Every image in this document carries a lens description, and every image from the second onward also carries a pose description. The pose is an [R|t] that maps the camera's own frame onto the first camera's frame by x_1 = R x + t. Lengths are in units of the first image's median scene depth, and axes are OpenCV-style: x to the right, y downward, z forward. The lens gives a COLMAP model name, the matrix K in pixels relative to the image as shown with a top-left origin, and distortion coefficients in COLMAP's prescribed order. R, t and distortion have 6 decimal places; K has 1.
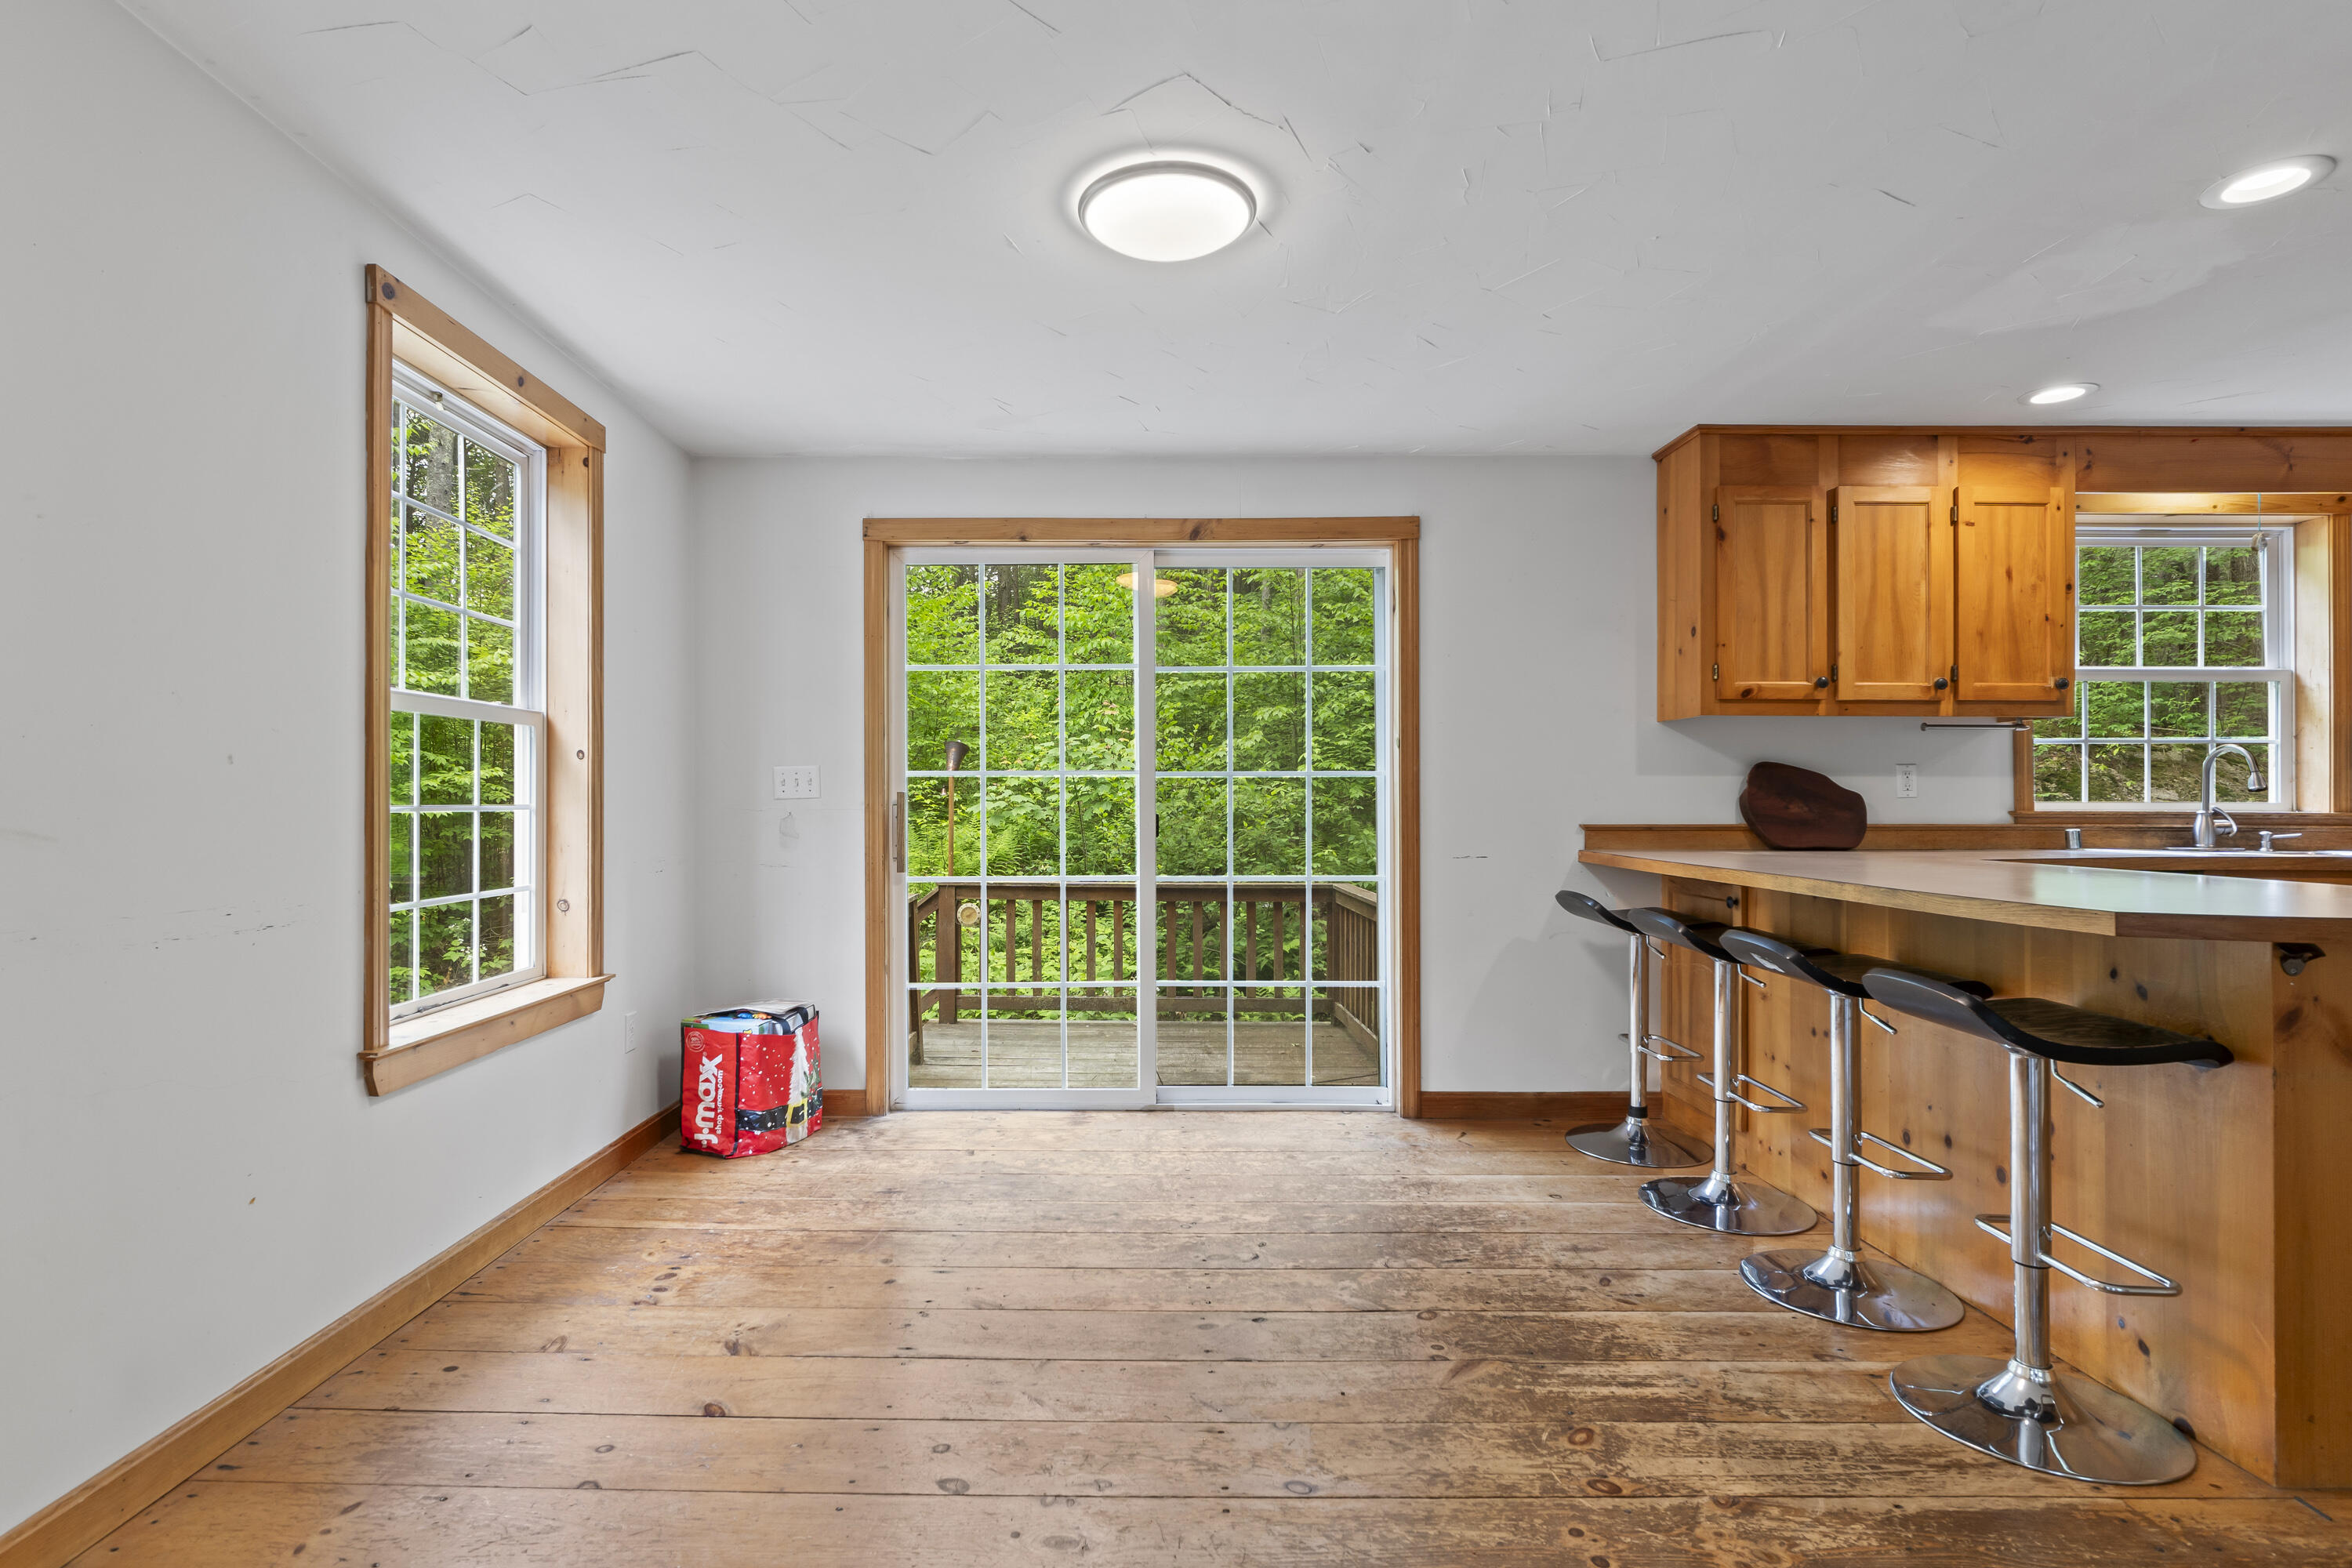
lens RADIAL K [[1165.0, 0, 1136.1], [0, 1165.0, 797.1], [0, 0, 1]] dist [-0.002167, -0.000751]
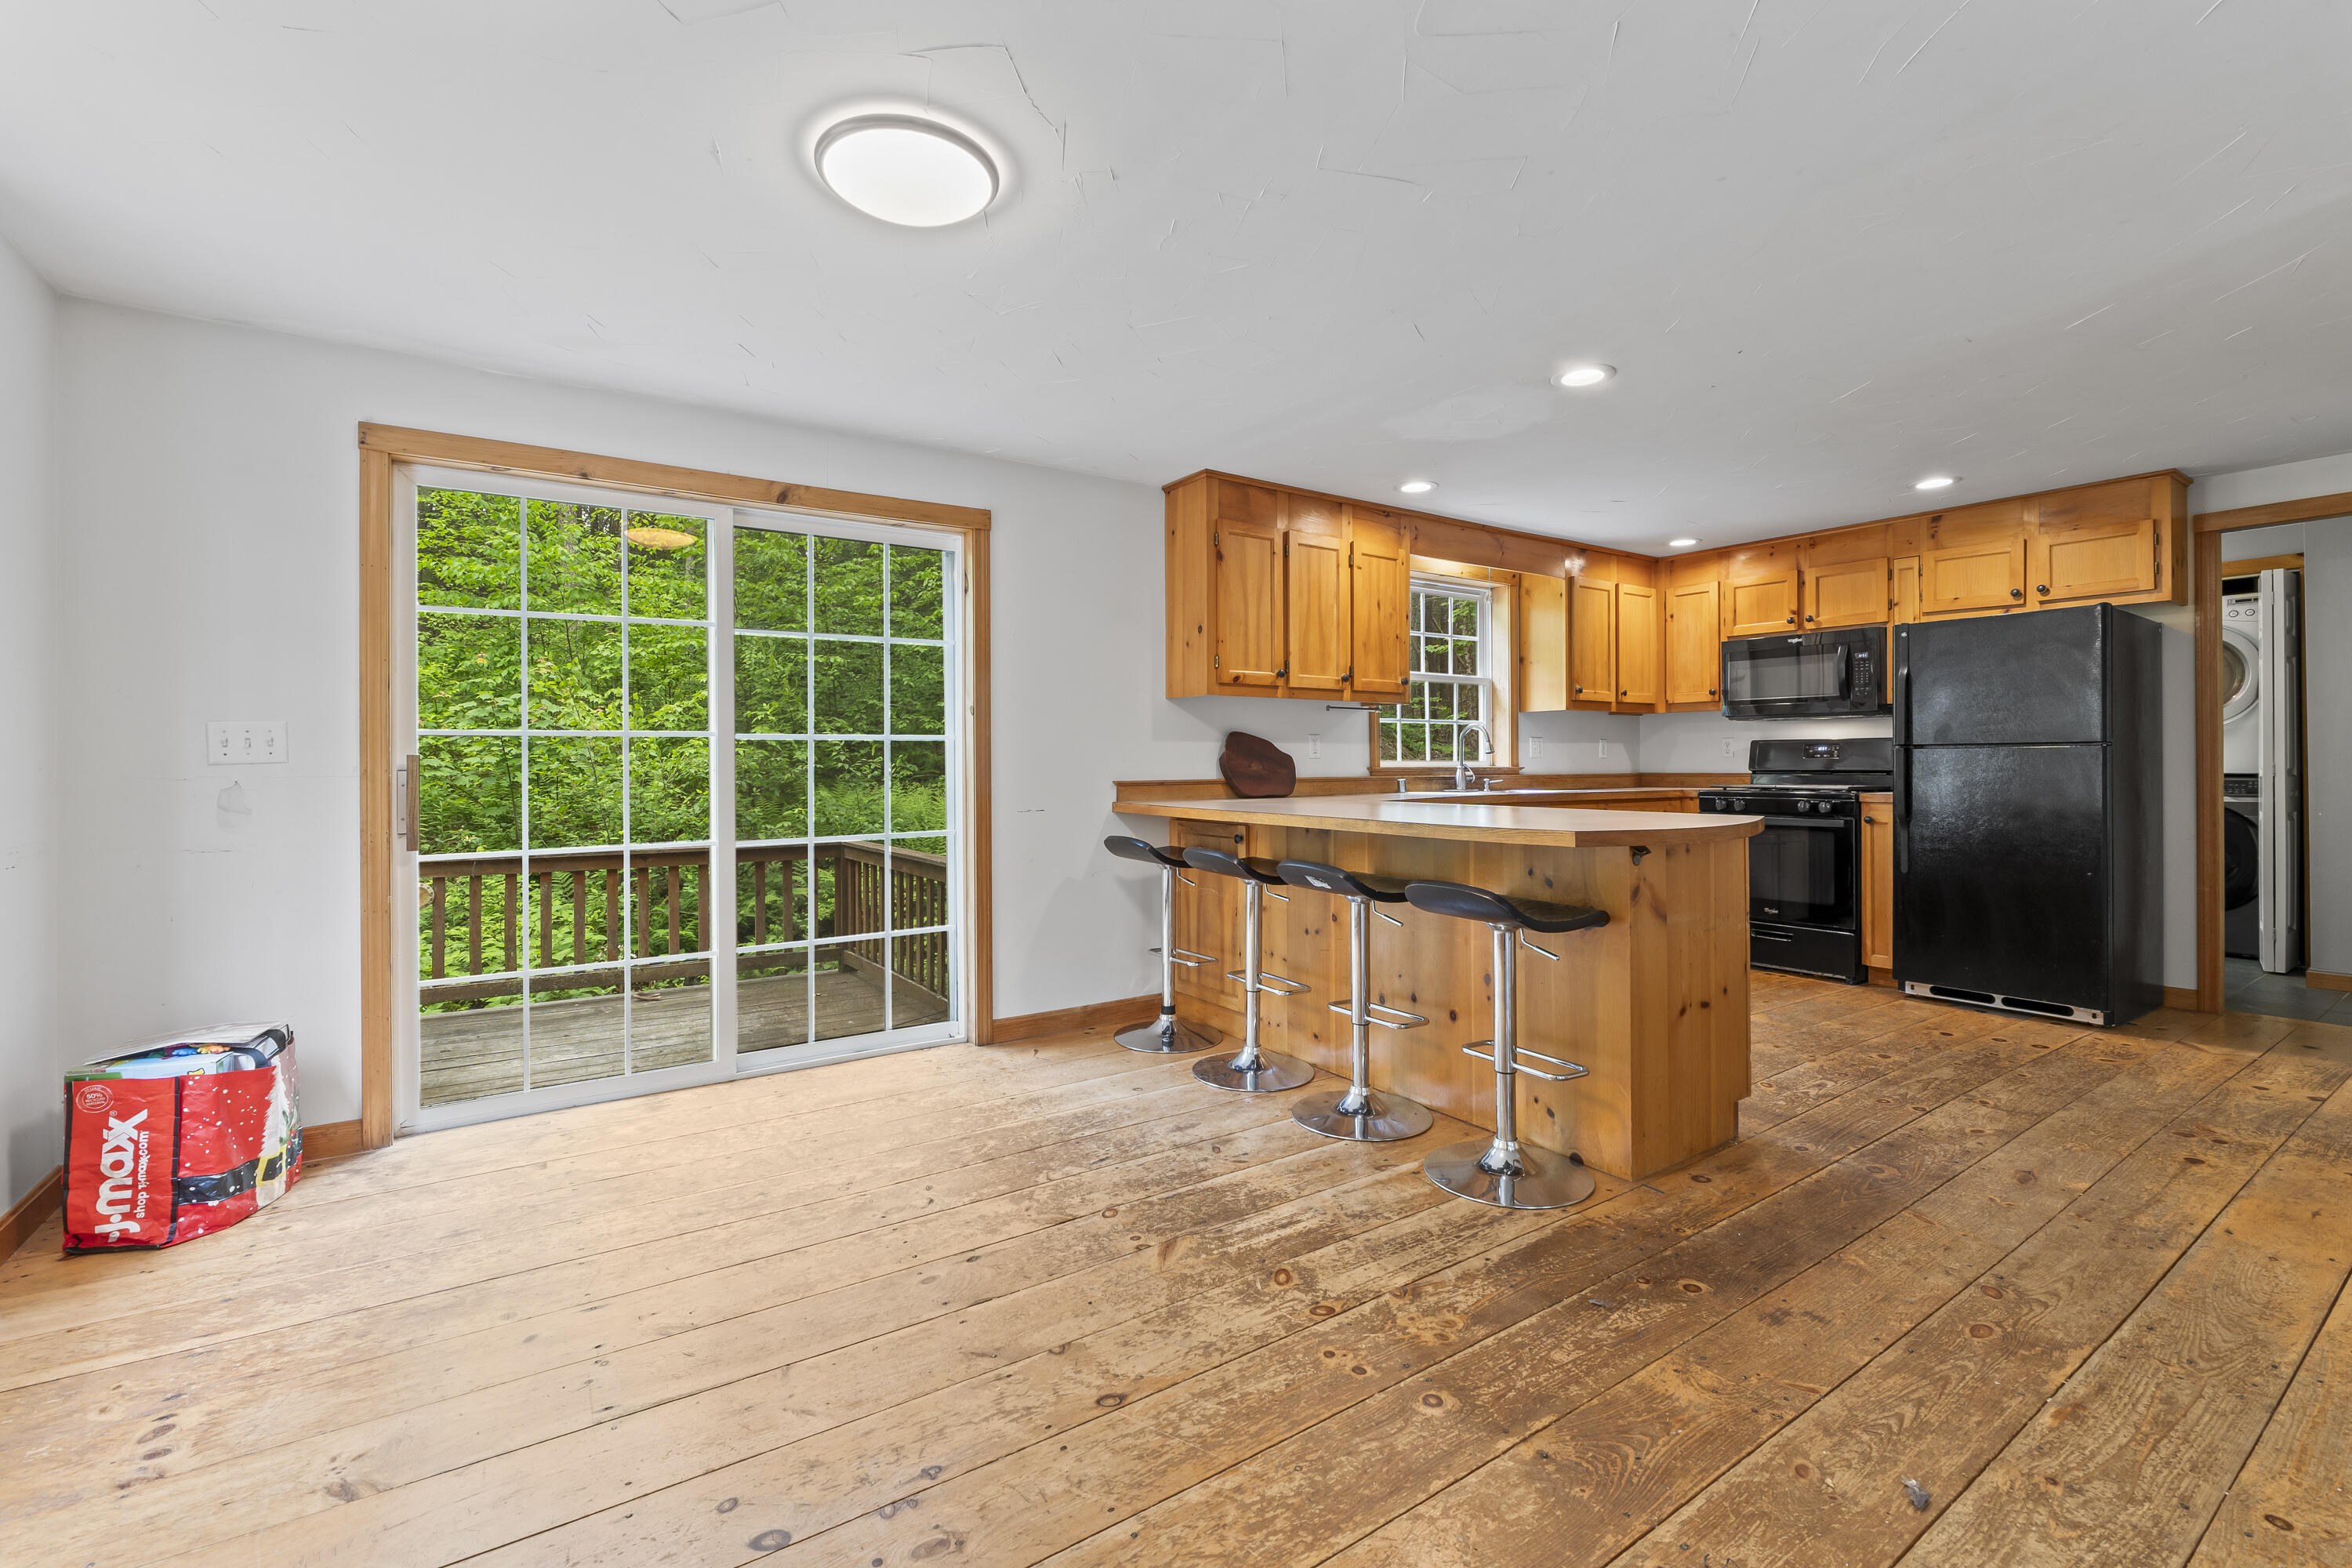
lens RADIAL K [[1005.1, 0, 1185.6], [0, 1005.1, 755.3], [0, 0, 1]] dist [-0.005568, -0.000186]
pose [[0.824106, -0.001146, 0.566435, -0.165256], [0.003806, 0.999987, -0.003514, 0.000524], [-0.566423, 0.005051, 0.824099, 0.098748]]
